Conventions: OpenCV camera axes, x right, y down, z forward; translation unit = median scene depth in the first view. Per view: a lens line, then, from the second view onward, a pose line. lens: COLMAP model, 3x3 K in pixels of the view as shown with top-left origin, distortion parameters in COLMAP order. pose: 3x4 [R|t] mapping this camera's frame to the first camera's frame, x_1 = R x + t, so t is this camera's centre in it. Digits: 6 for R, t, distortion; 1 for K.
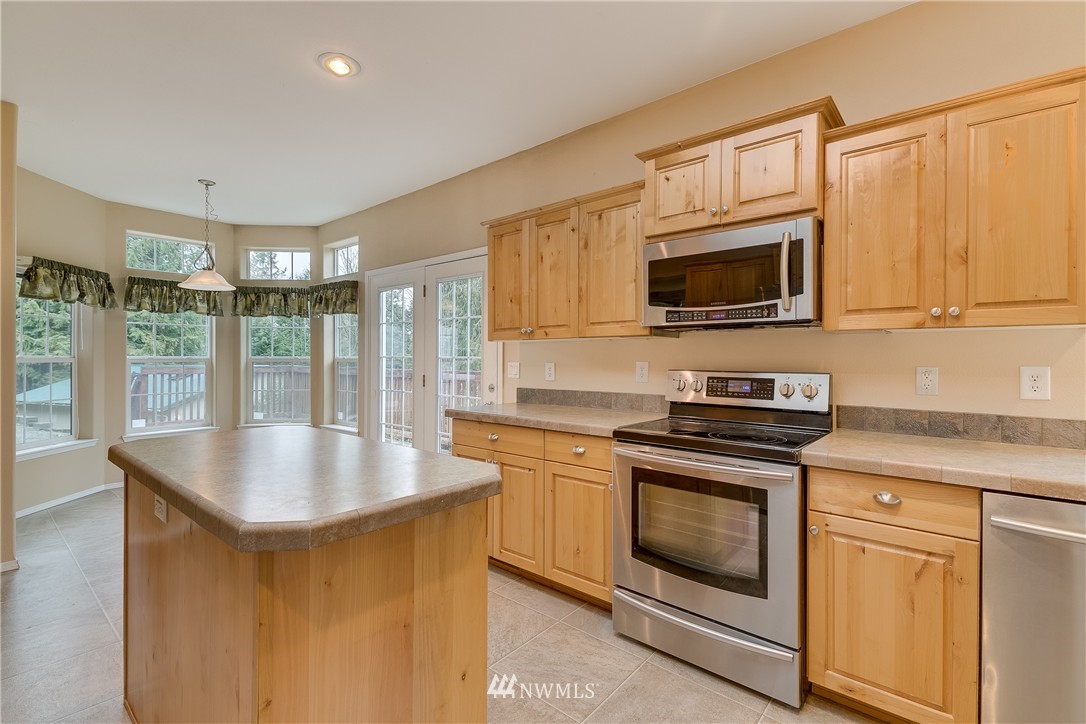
lens RADIAL K [[473.7, 0, 537.5], [0, 473.7, 359.1], [0, 0, 1]] dist [0.001915, -0.000577]
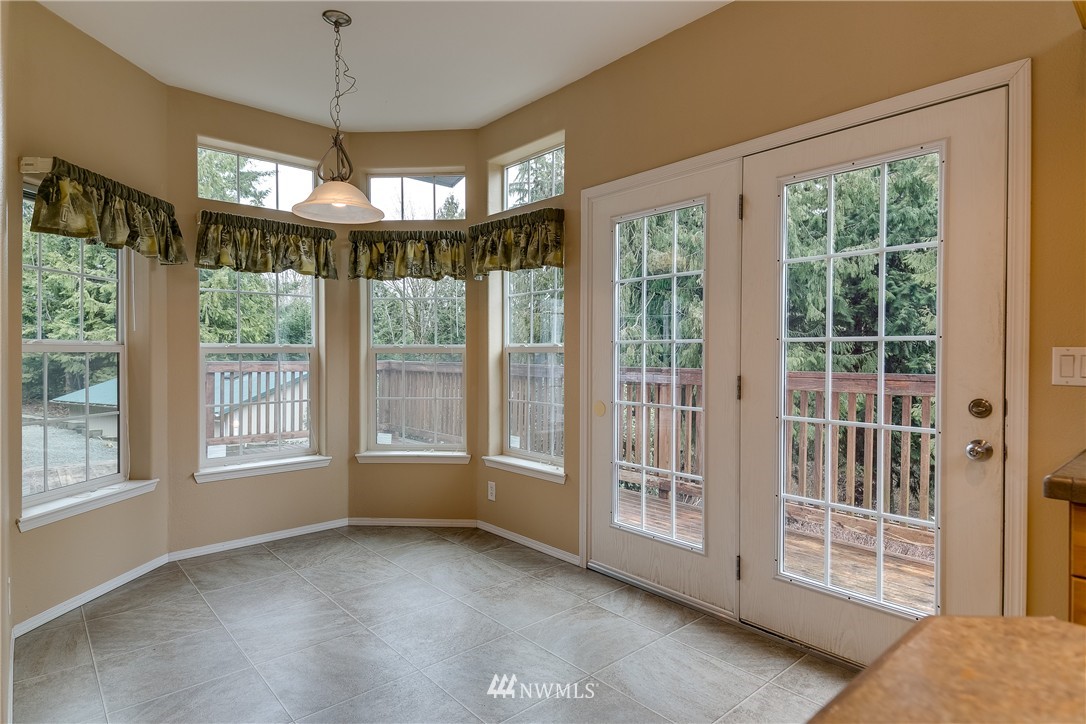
lens RADIAL K [[576.5, 0, 546.6], [0, 576.5, 359.6], [0, 0, 1]] dist [0.018512, -0.001092]
pose [[0.989148, 0.000902, -0.146917, -0.303170], [0.000237, 0.999970, 0.007729, 0.009740], [0.146920, -0.007680, 0.989119, 0.314034]]
